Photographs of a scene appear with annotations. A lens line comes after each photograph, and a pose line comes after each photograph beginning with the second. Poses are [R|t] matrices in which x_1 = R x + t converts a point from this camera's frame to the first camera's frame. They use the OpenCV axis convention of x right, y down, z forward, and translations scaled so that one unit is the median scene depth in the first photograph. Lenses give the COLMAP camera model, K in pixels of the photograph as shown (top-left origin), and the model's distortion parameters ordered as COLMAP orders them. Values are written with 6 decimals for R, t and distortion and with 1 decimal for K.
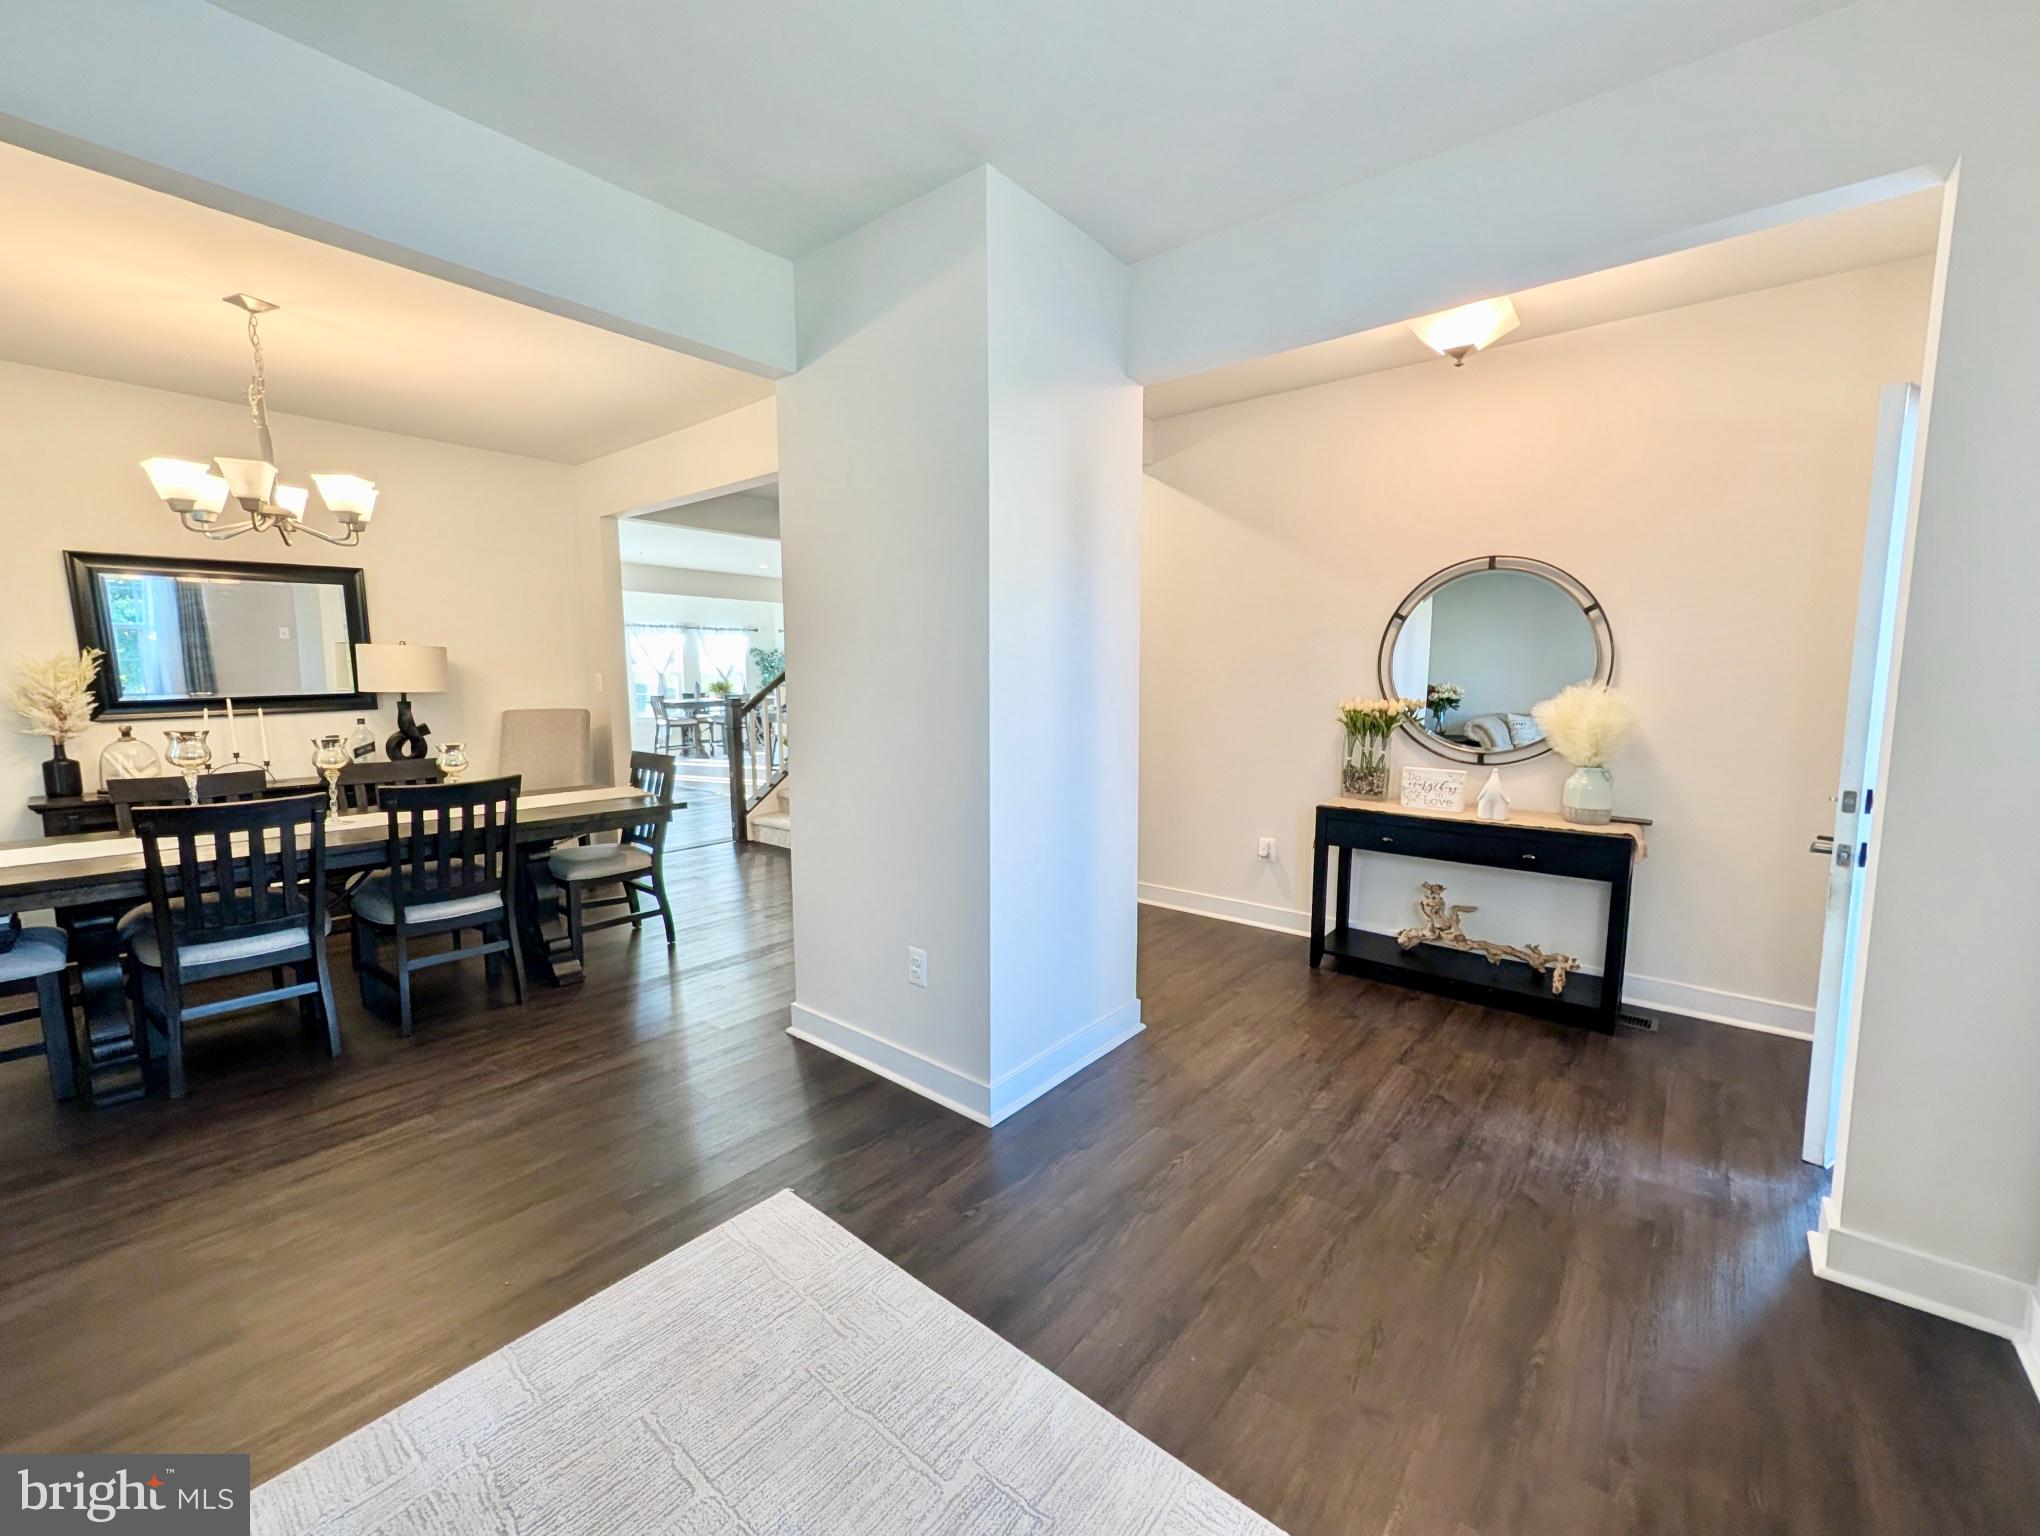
lens RADIAL K [[791.6, 0, 1020.0], [0, 791.6, 768.0], [0, 0, 1]] dist [-0.000450, -0.000170]
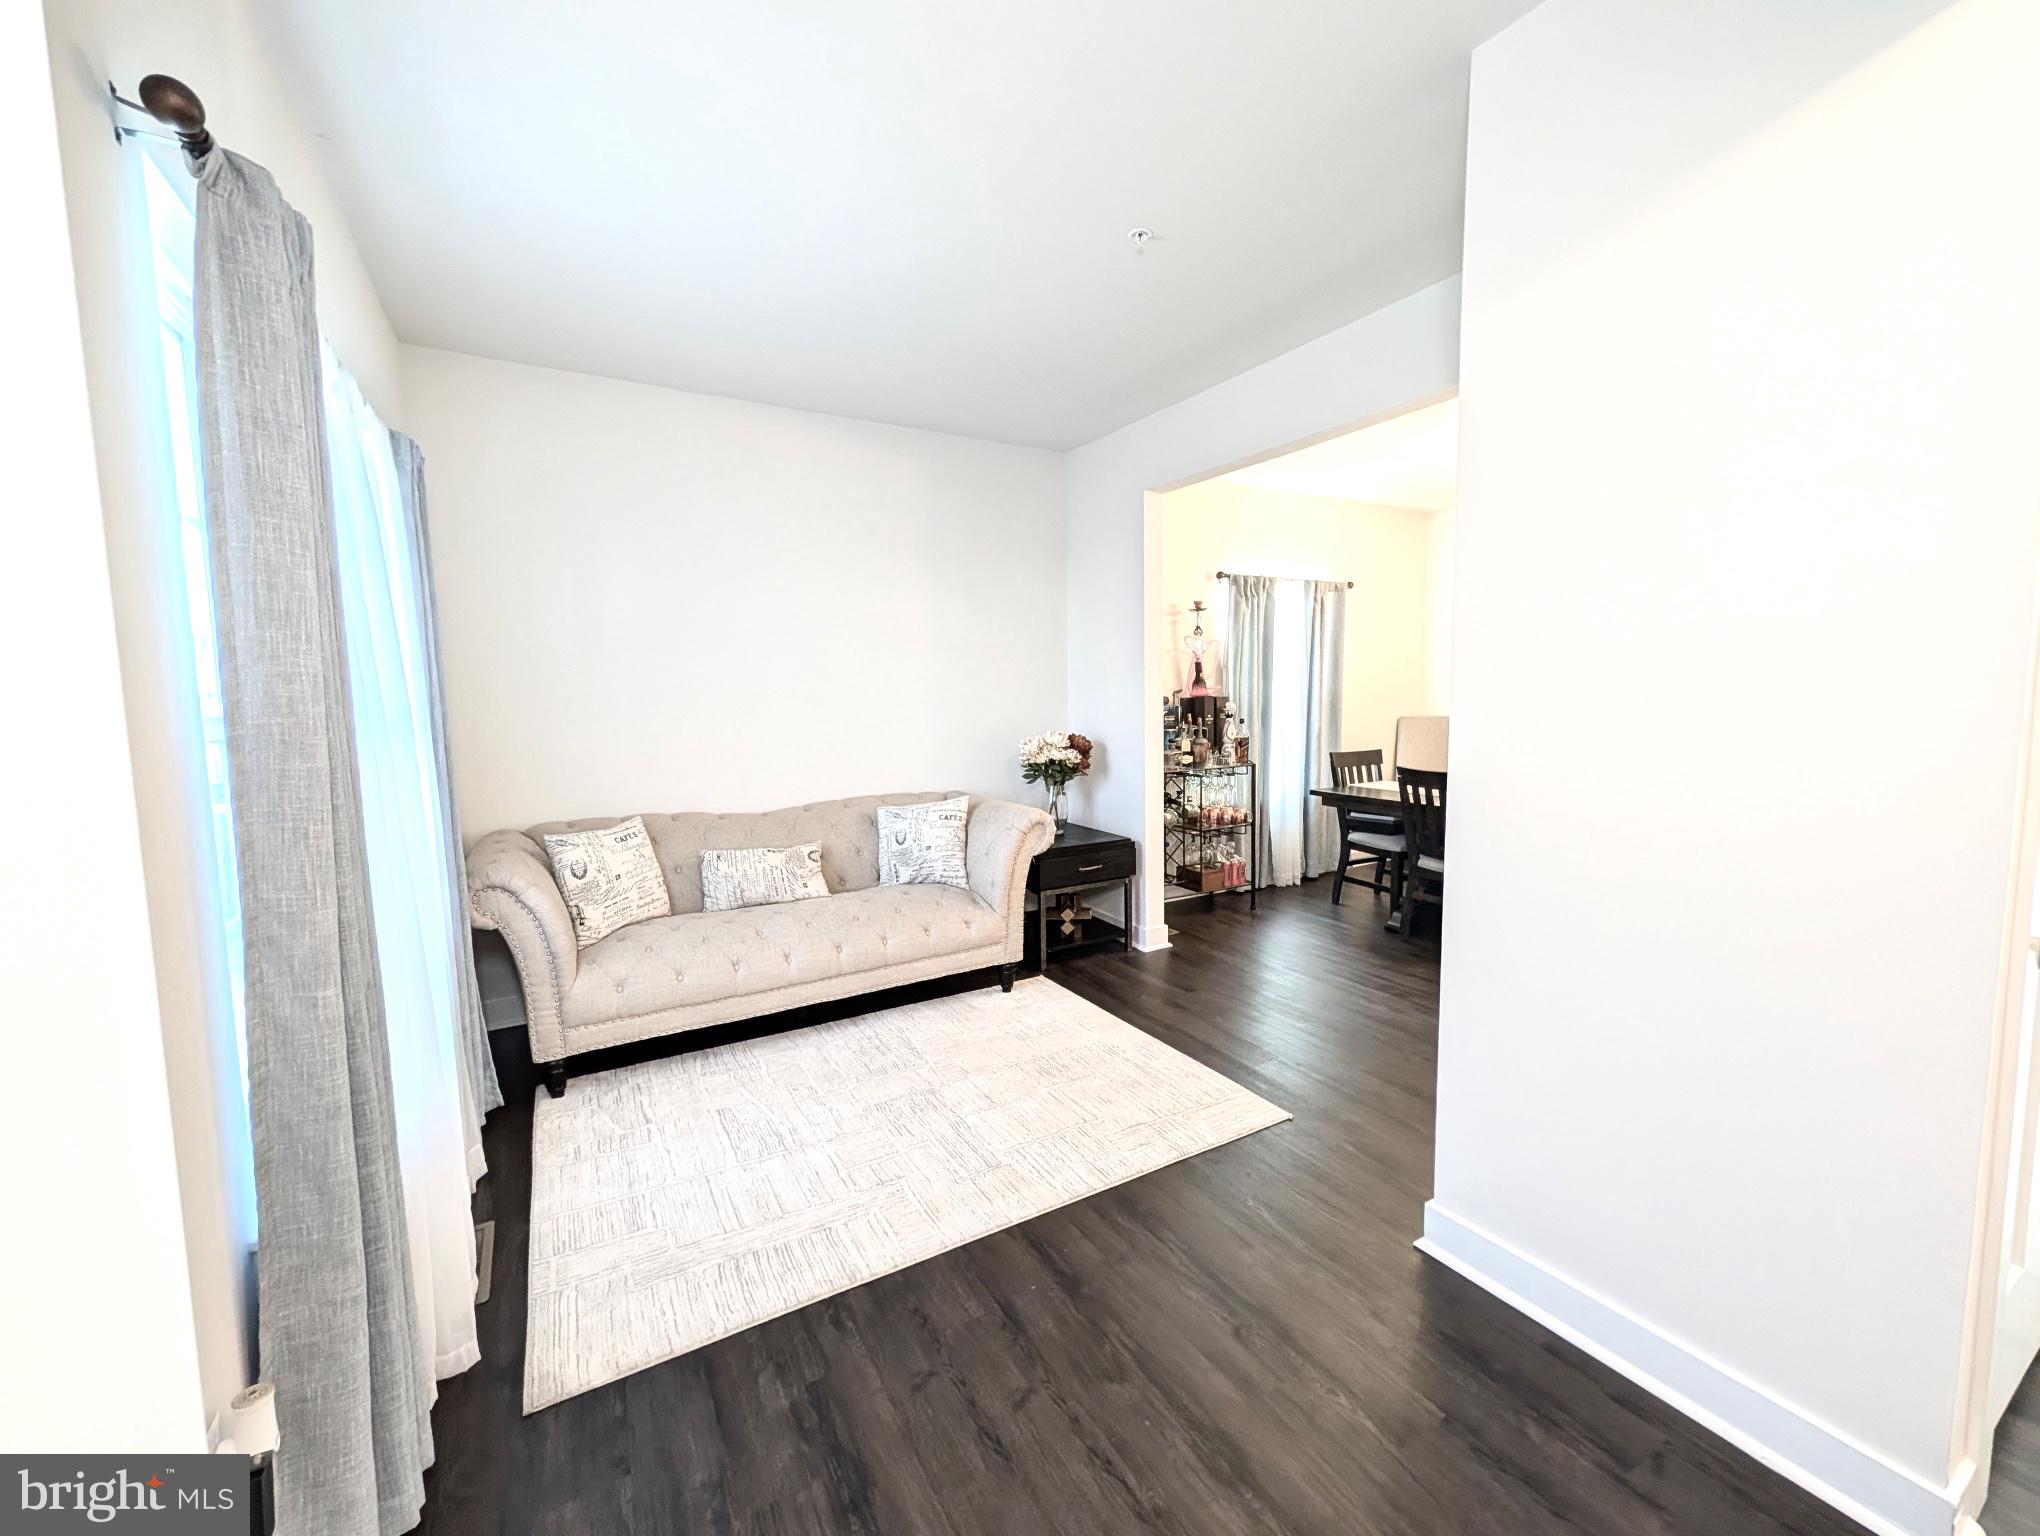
lens RADIAL K [[791.6, 0, 1020.0], [0, 791.6, 768.0], [0, 0, 1]] dist [-0.000450, -0.000170]
pose [[-0.348057, 0.078439, -0.934186, 1.015162], [-0.100111, 0.987685, 0.120230, -0.088364], [0.932113, 0.135369, -0.335918, 1.057998]]
